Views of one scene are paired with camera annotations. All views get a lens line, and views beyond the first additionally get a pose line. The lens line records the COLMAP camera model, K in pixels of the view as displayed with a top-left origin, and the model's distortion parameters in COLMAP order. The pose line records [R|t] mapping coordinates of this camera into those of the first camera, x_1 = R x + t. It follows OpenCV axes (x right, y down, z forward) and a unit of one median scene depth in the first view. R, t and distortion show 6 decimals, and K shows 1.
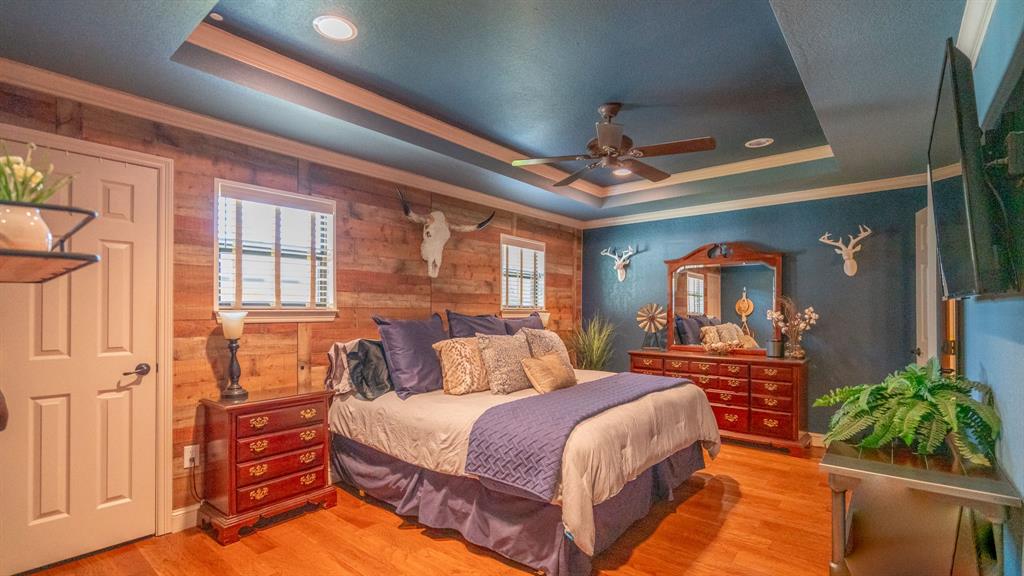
lens RADIAL K [[465.2, 0, 491.5], [0, 465.2, 315.0], [0, 0, 1]] dist [-0.004981, 0.001771]
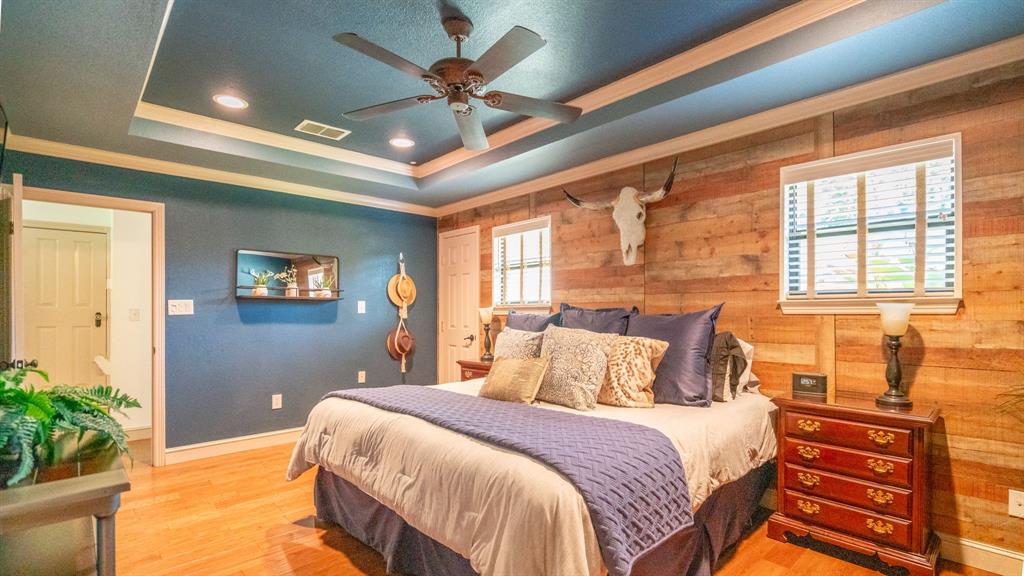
lens RADIAL K [[465.2, 0, 510.3], [0, 465.2, 296.5], [0, 0, 1]] dist [-0.004981, 0.001771]
pose [[-0.096326, -0.019608, -0.995157, 0.697847], [0.009134, 0.999746, -0.020583, -0.007852], [0.995308, -0.011073, -0.096122, 0.805561]]
